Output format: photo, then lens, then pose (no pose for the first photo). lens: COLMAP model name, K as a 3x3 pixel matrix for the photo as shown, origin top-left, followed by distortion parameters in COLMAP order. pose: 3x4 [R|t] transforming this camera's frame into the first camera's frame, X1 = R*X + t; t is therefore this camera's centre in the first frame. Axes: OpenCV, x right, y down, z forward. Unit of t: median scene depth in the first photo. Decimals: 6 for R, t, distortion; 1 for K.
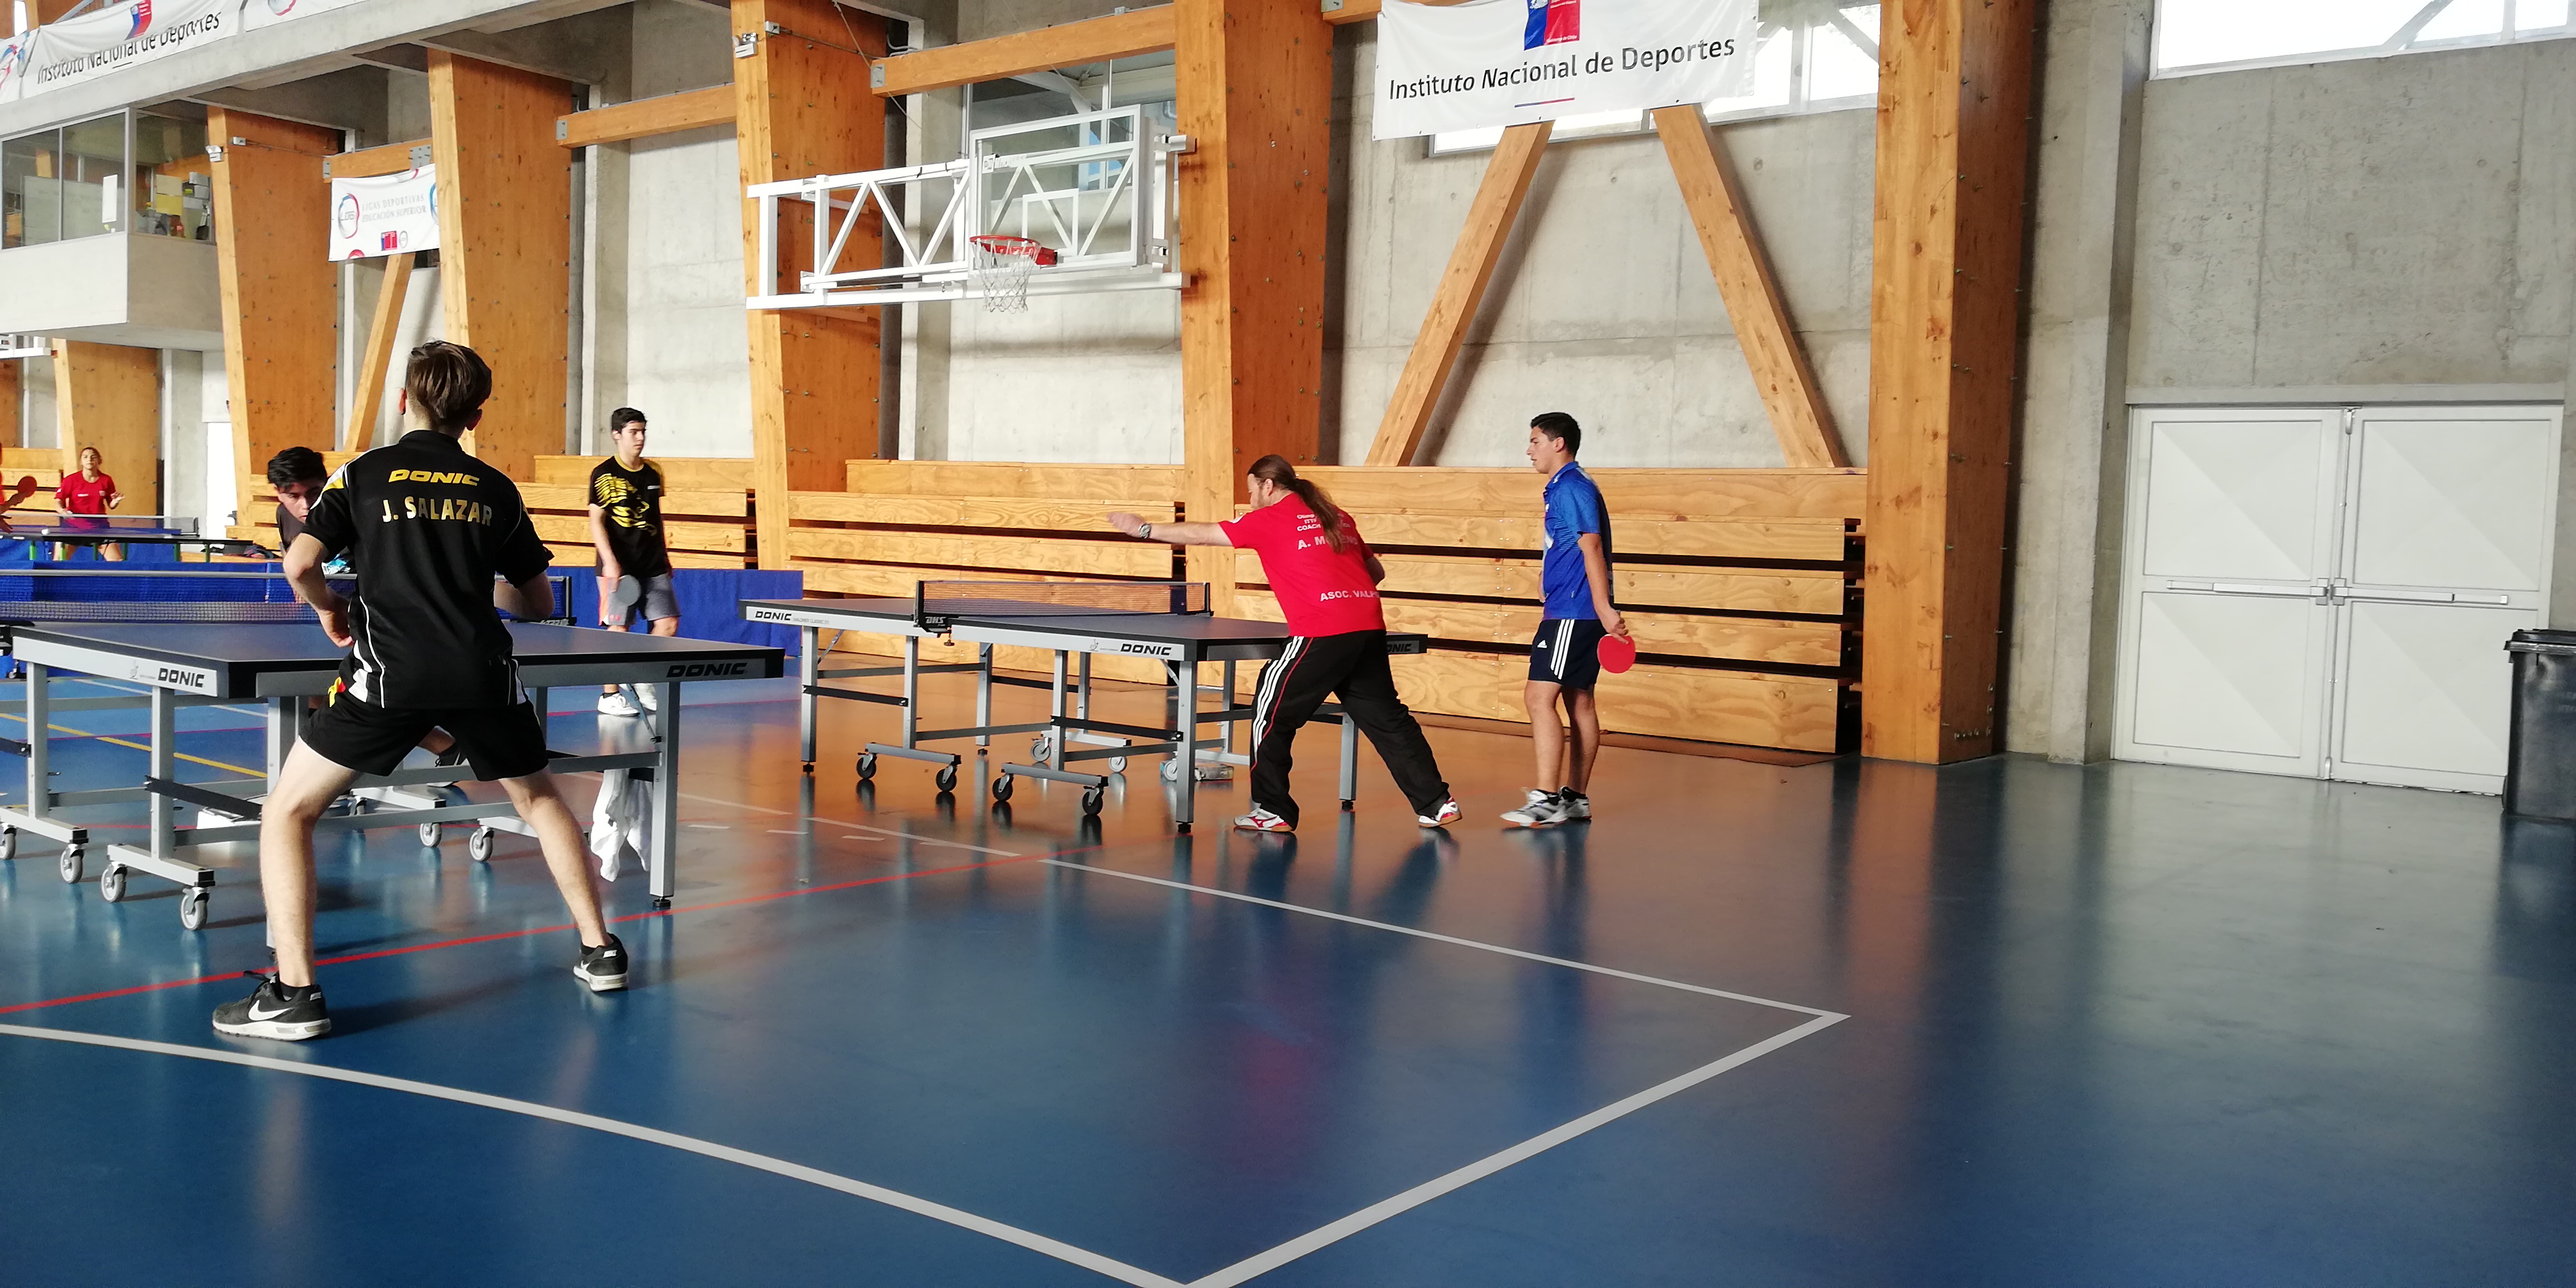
lens RADIAL K [[1928.5, 0, 1291.9], [0, 1928.5, 646.4], [0, 0, 1]] dist [0.059133, -0.081830]
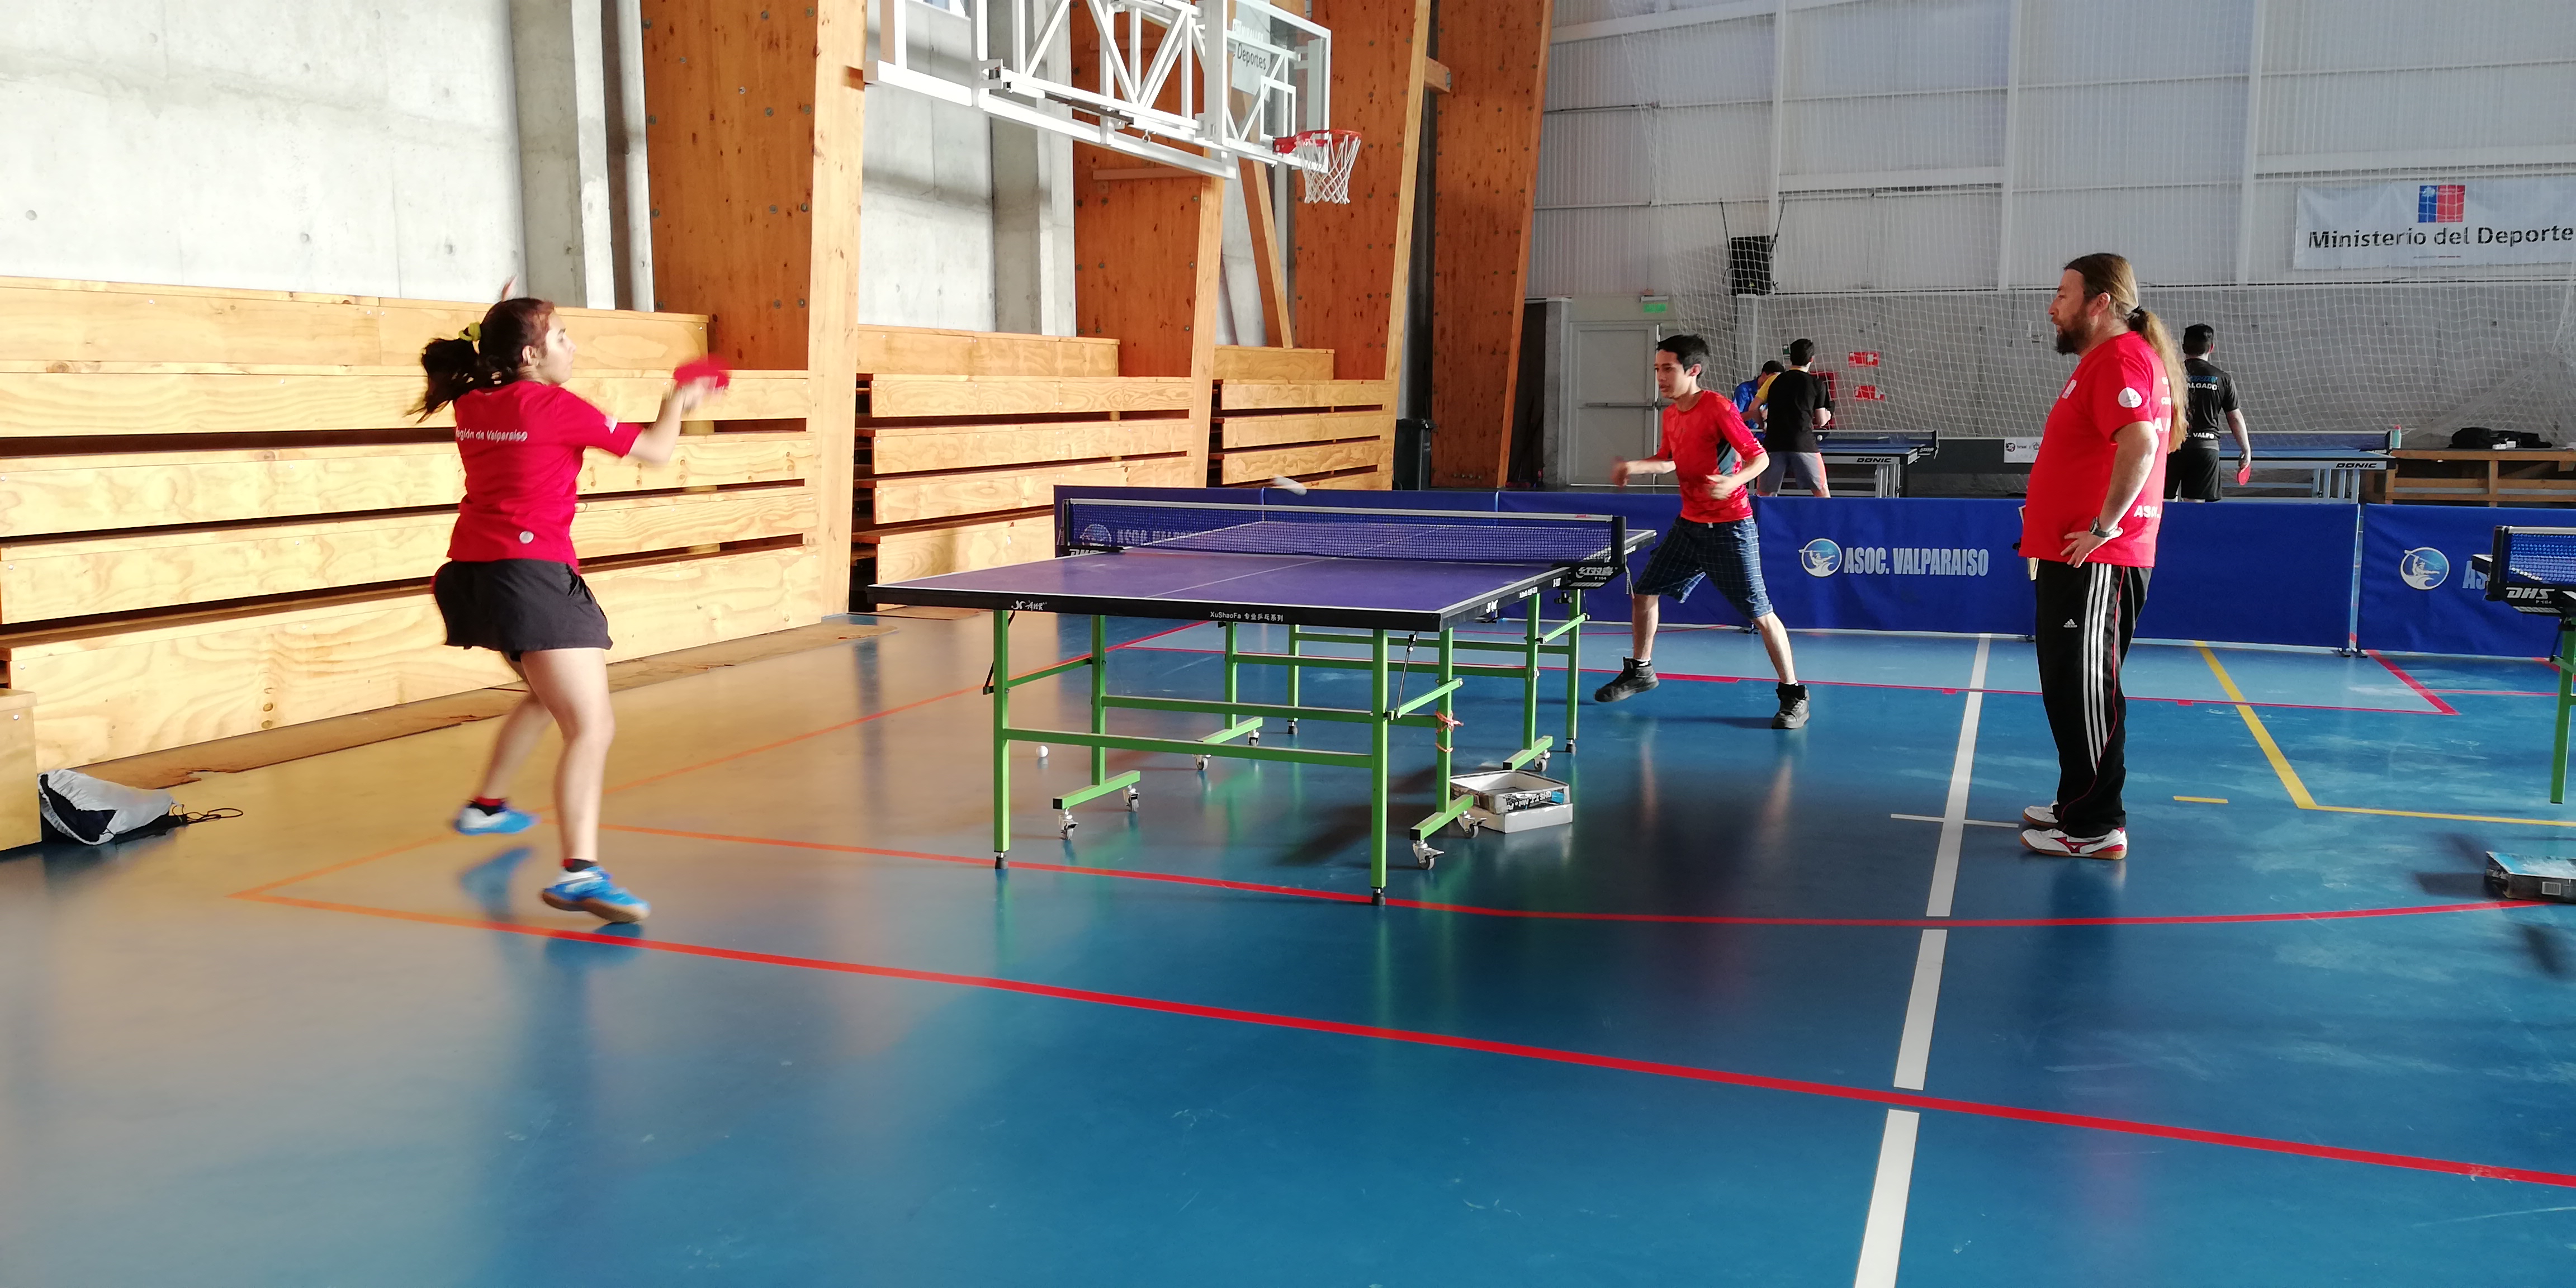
lens RADIAL K [[1928.5, 0, 1286.2], [0, 1928.5, 629.2], [0, 0, 1]] dist [0.059133, -0.081830]
pose [[-0.291489, -0.153919, 0.944110, -0.996486], [0.046055, 0.983567, 0.174571, -0.110589], [-0.955465, 0.094367, -0.279610, 1.140542]]
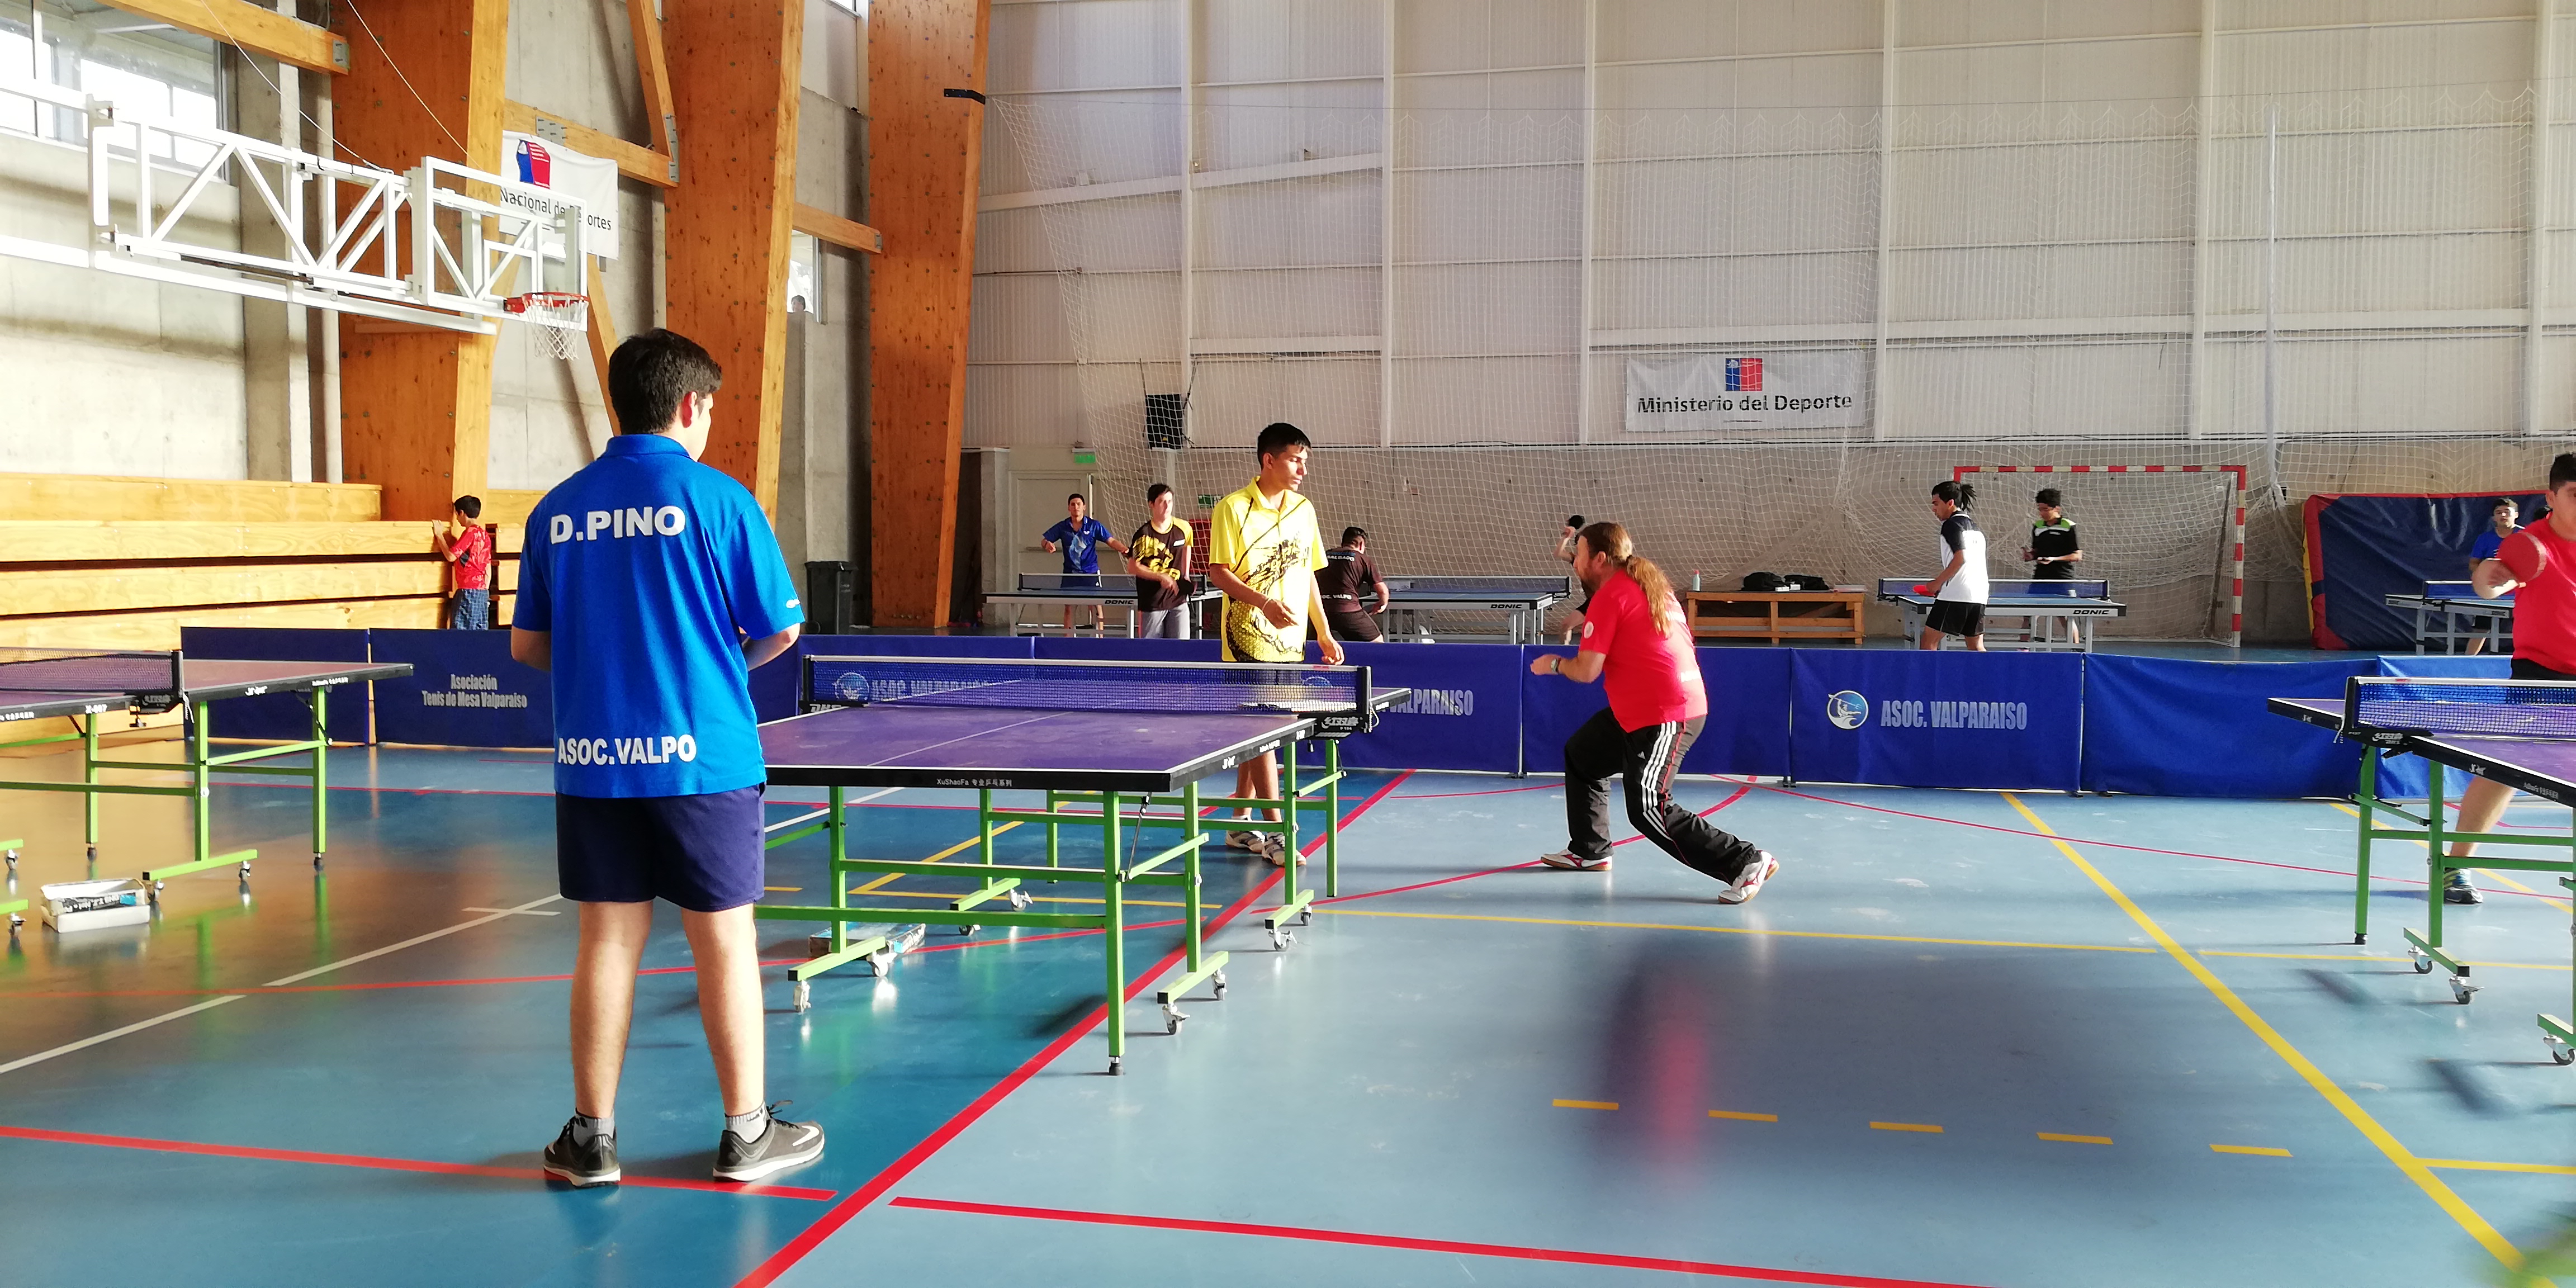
lens RADIAL K [[1928.5, 0, 1295.4], [0, 1928.5, 641.5], [0, 0, 1]] dist [0.059133, -0.081830]
pose [[-0.421540, -0.089143, 0.902418, -1.149459], [0.035212, 0.992797, 0.114519, -0.106745], [-0.906126, 0.080050, -0.415364, 0.931876]]
